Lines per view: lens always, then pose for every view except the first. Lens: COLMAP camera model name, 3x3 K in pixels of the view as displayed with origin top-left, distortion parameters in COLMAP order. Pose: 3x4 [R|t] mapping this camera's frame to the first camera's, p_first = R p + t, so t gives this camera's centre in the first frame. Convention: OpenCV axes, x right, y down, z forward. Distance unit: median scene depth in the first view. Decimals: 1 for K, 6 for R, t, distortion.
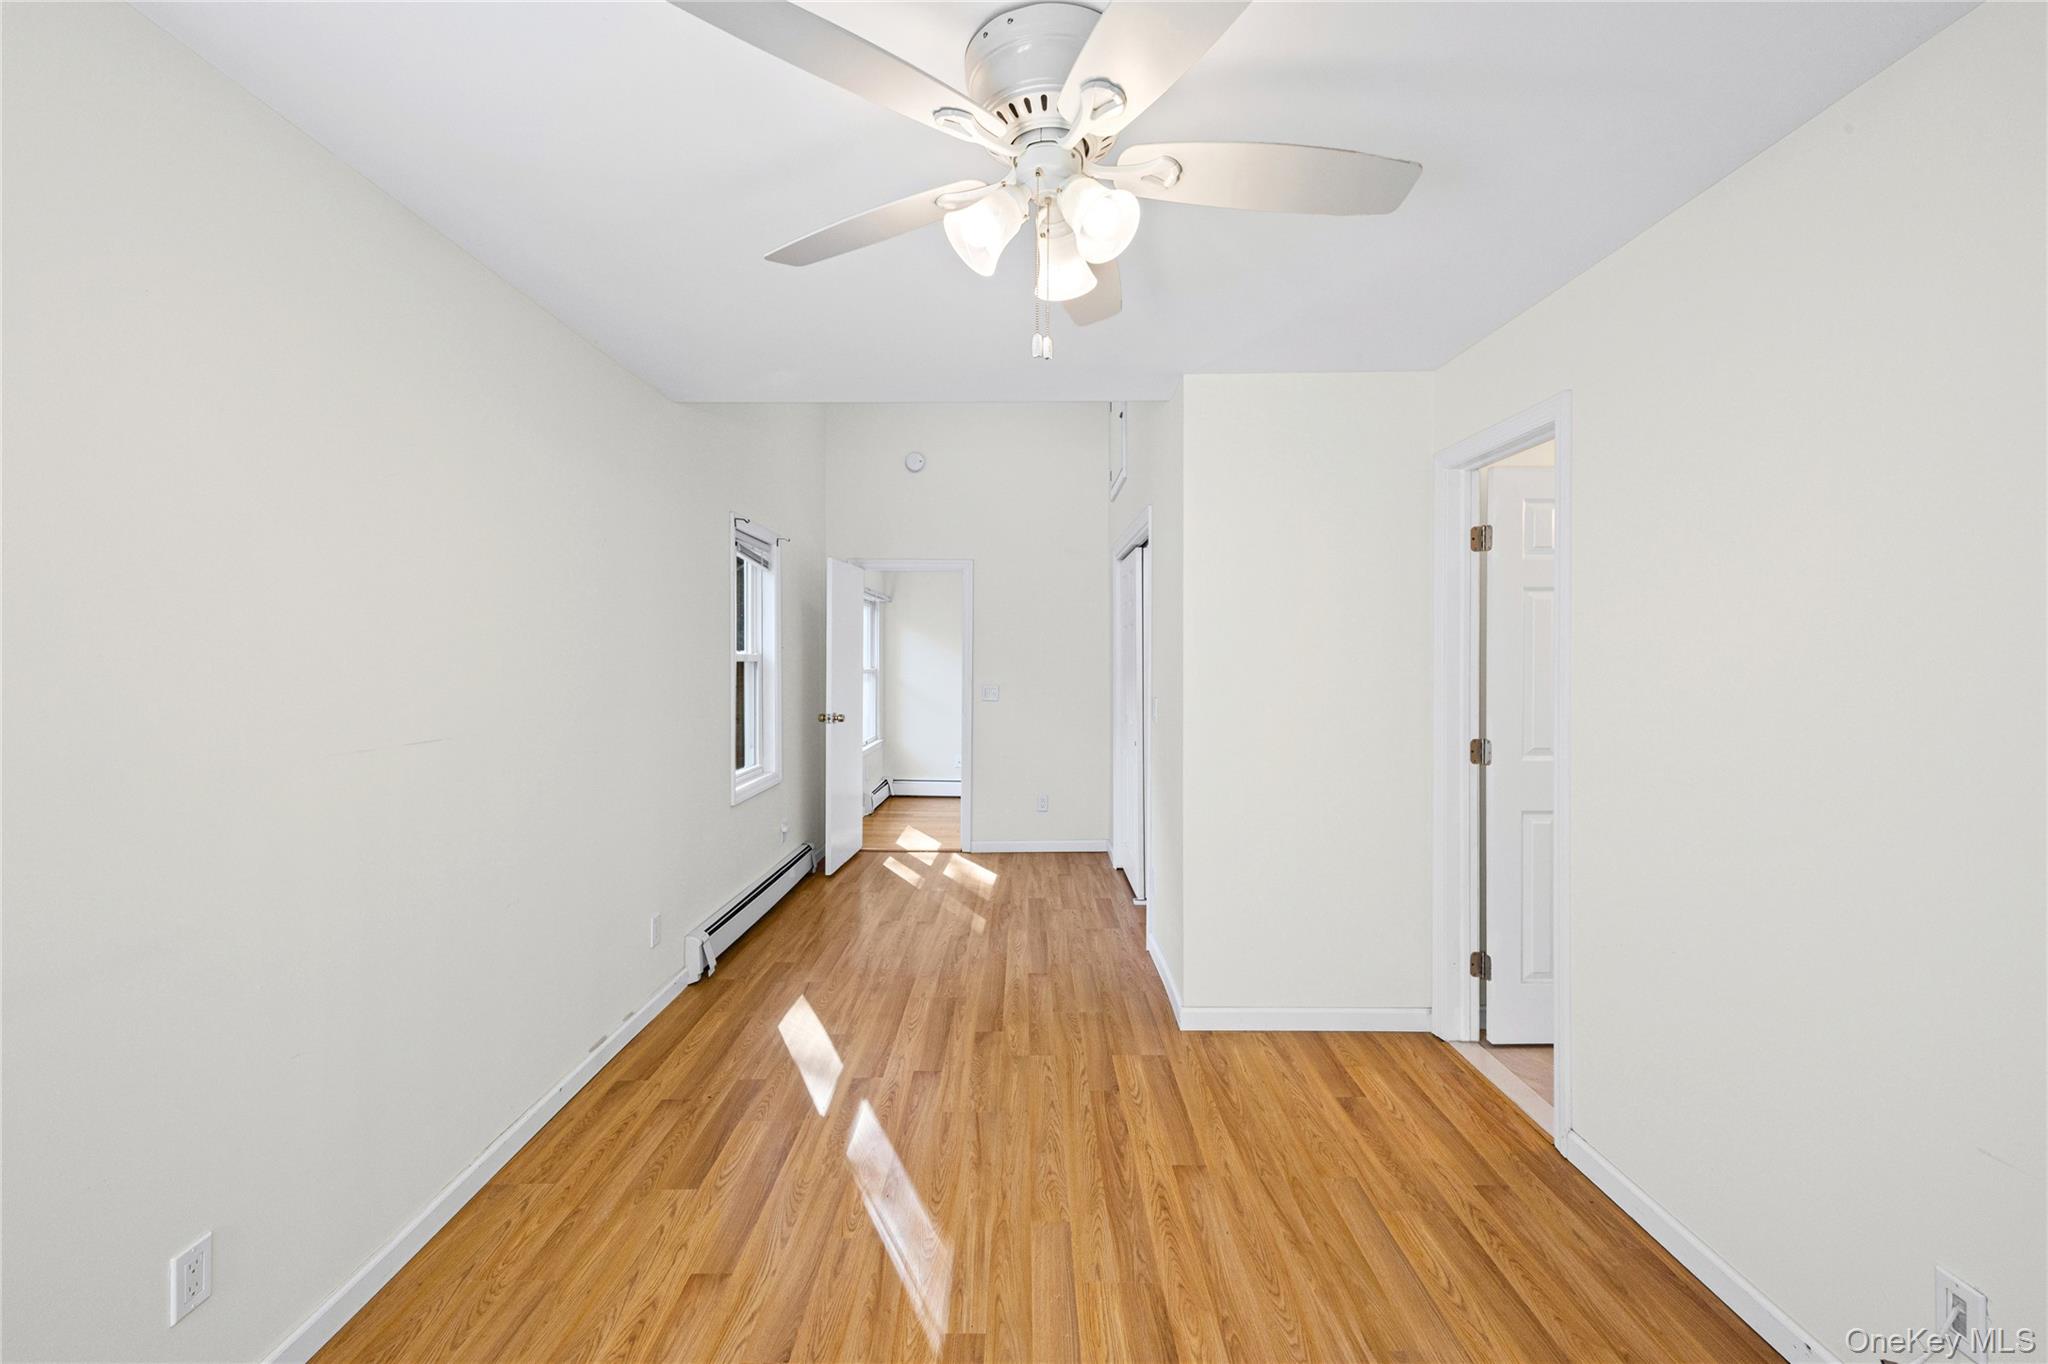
lens RADIAL K [[827.0, 0, 1027.9], [0, 827.0, 675.3], [0, 0, 1]] dist [0.006653, -0.000233]
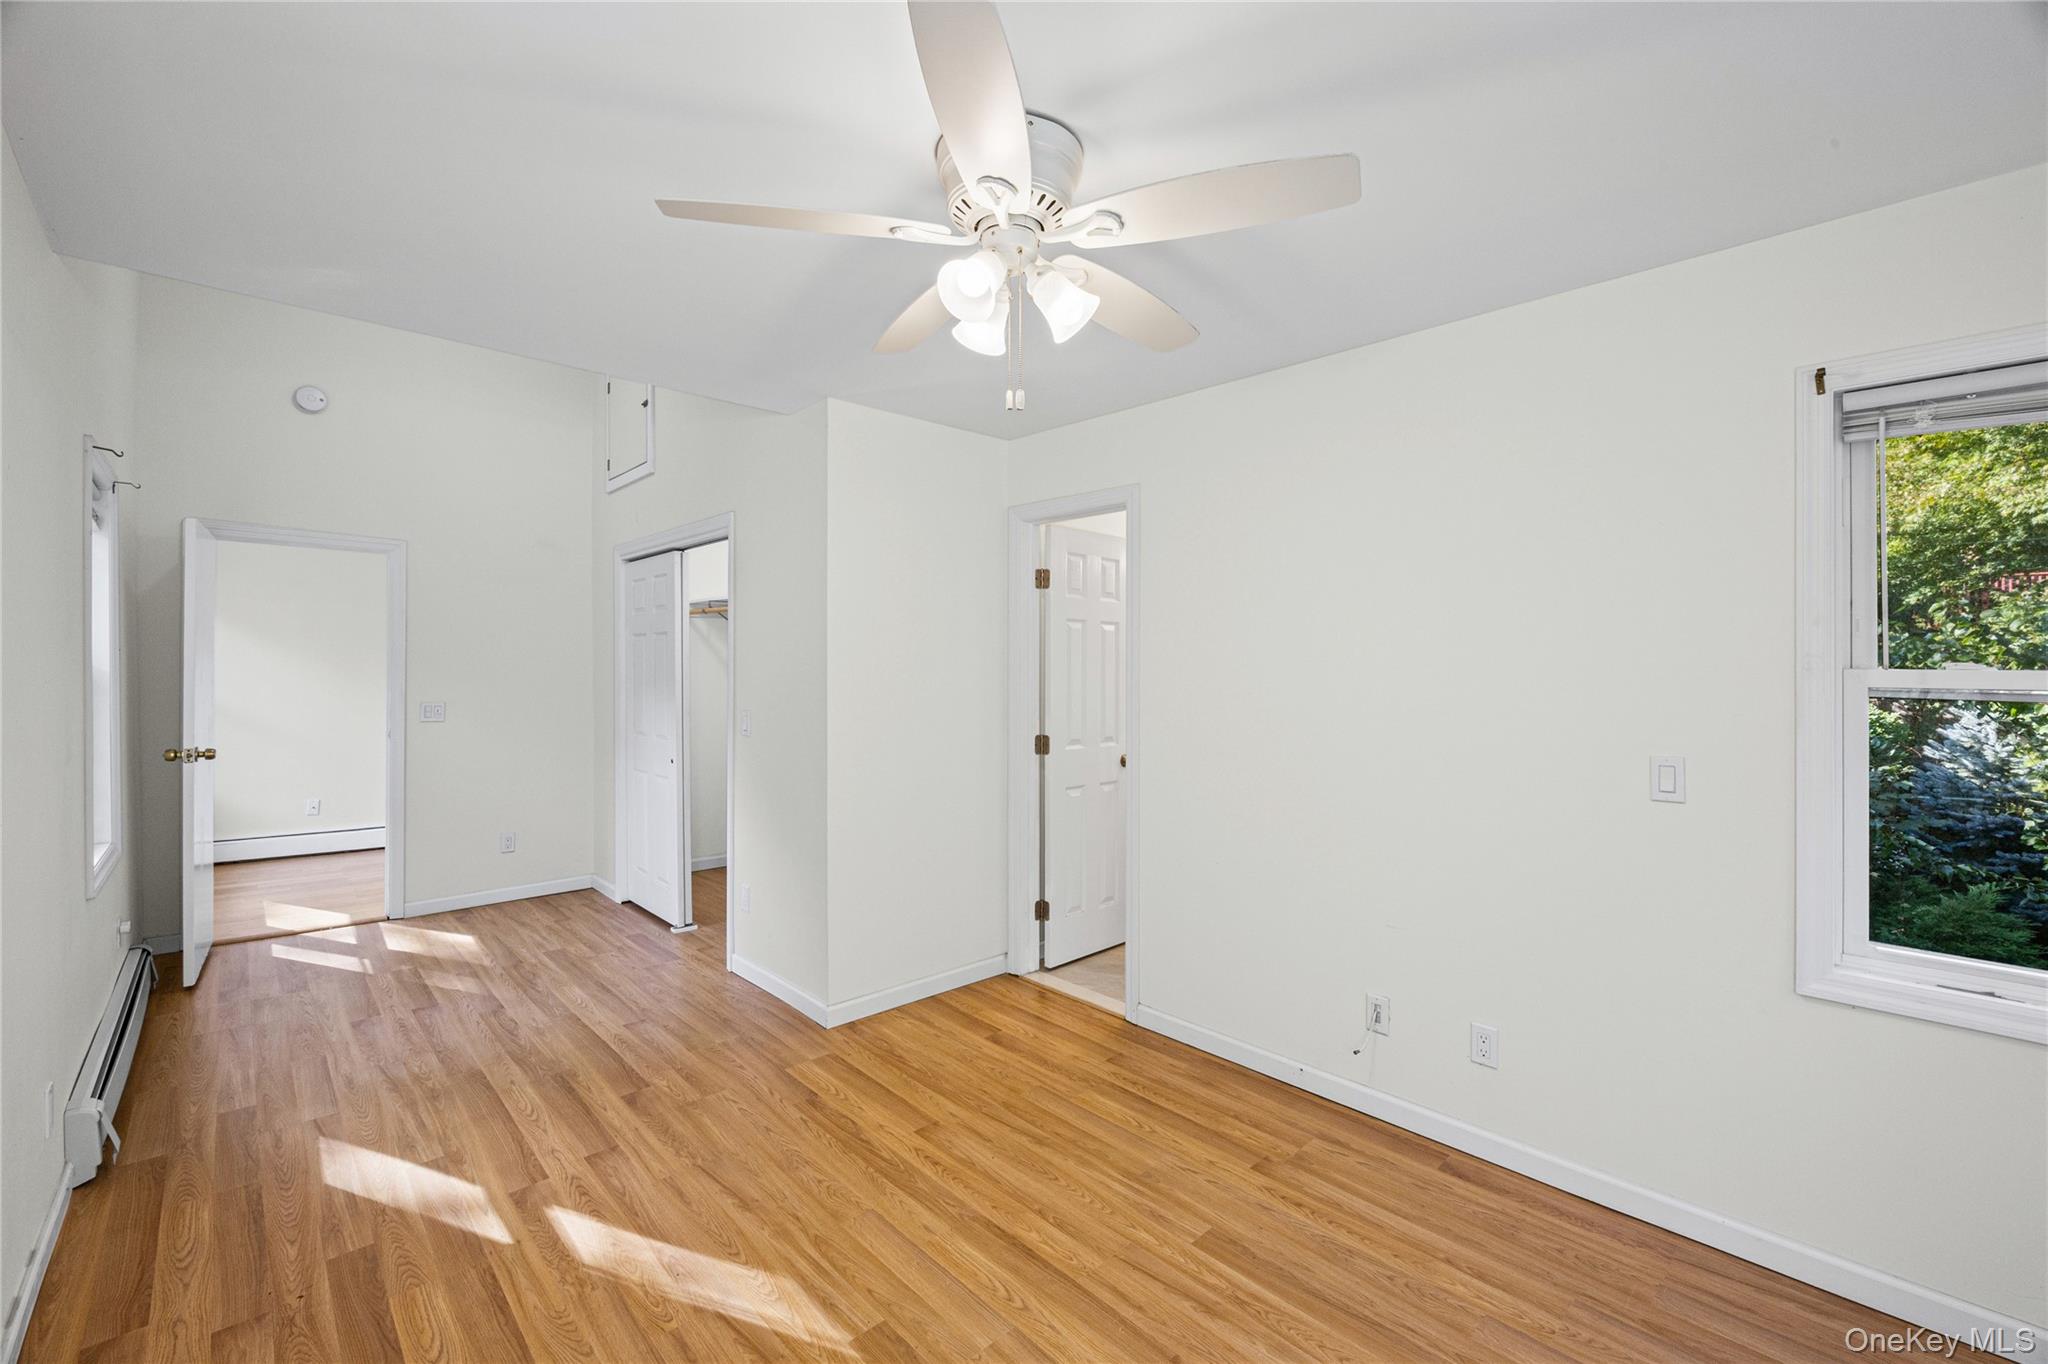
lens RADIAL K [[843.5, 0, 1024.0], [0, 843.5, 682.0], [0, 0, 1]] dist [-0.016369, 0.000824]
pose [[0.727814, -0.005205, 0.685755, -0.390243], [0.007511, 0.999972, -0.000382, -0.004109], [-0.685733, 0.005429, 0.727833, 0.068087]]
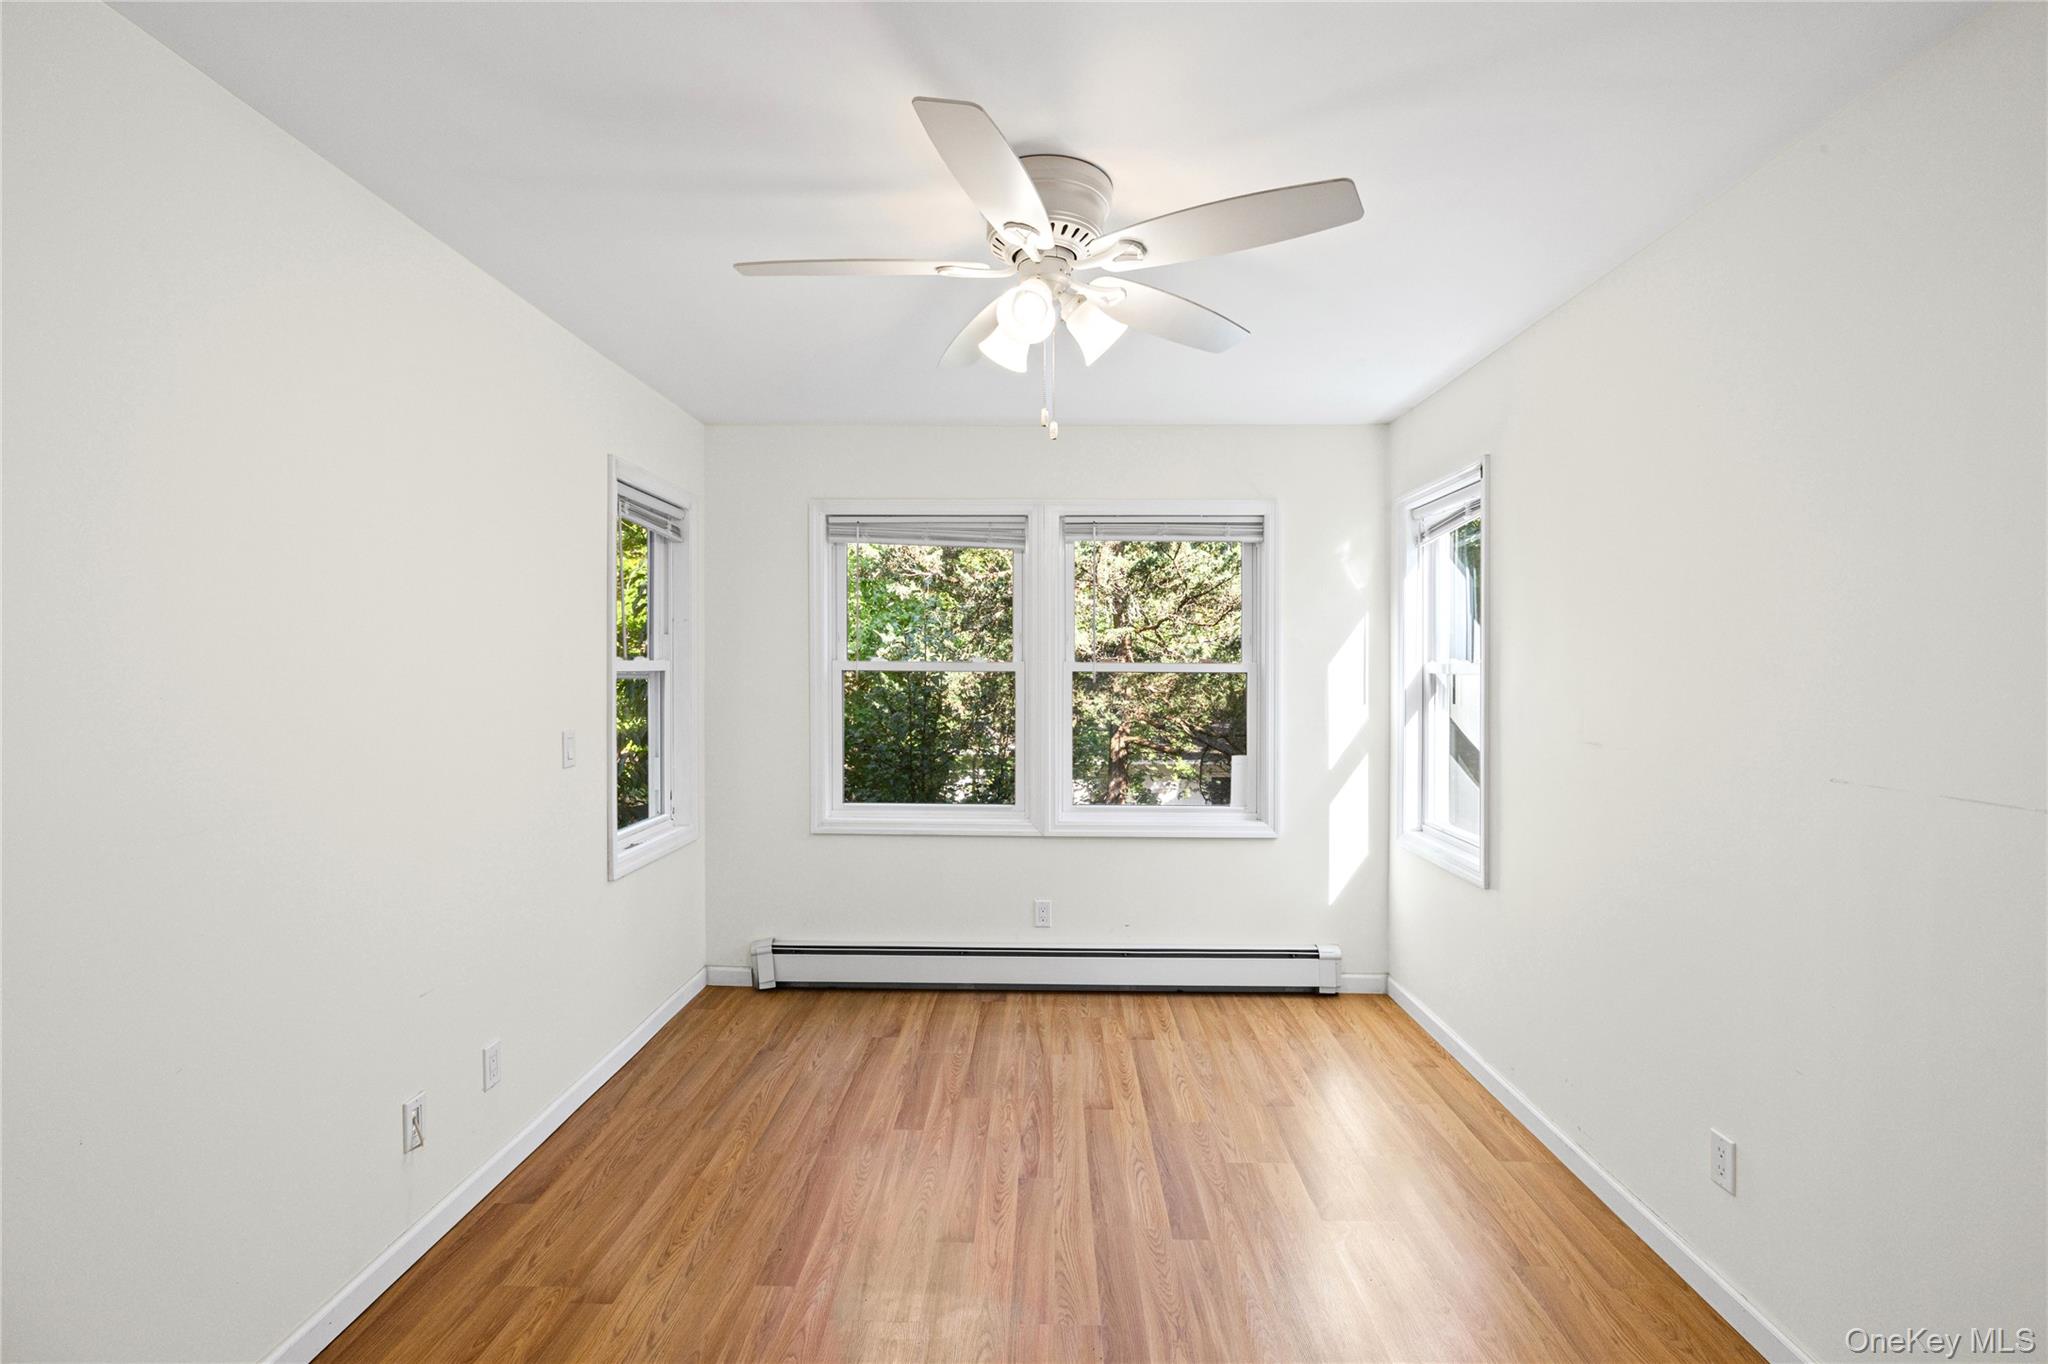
lens RADIAL K [[933.1, 0, 1024.7], [0, 933.1, 692.1], [0, 0, 1]] dist [-0.022951, -0.000019]
pose [[-0.999498, -0.001826, 0.031629, 0.004741], [-0.000178, 0.998645, 0.052034, -0.028416], [-0.031681, 0.052003, -0.998144, 1.206254]]
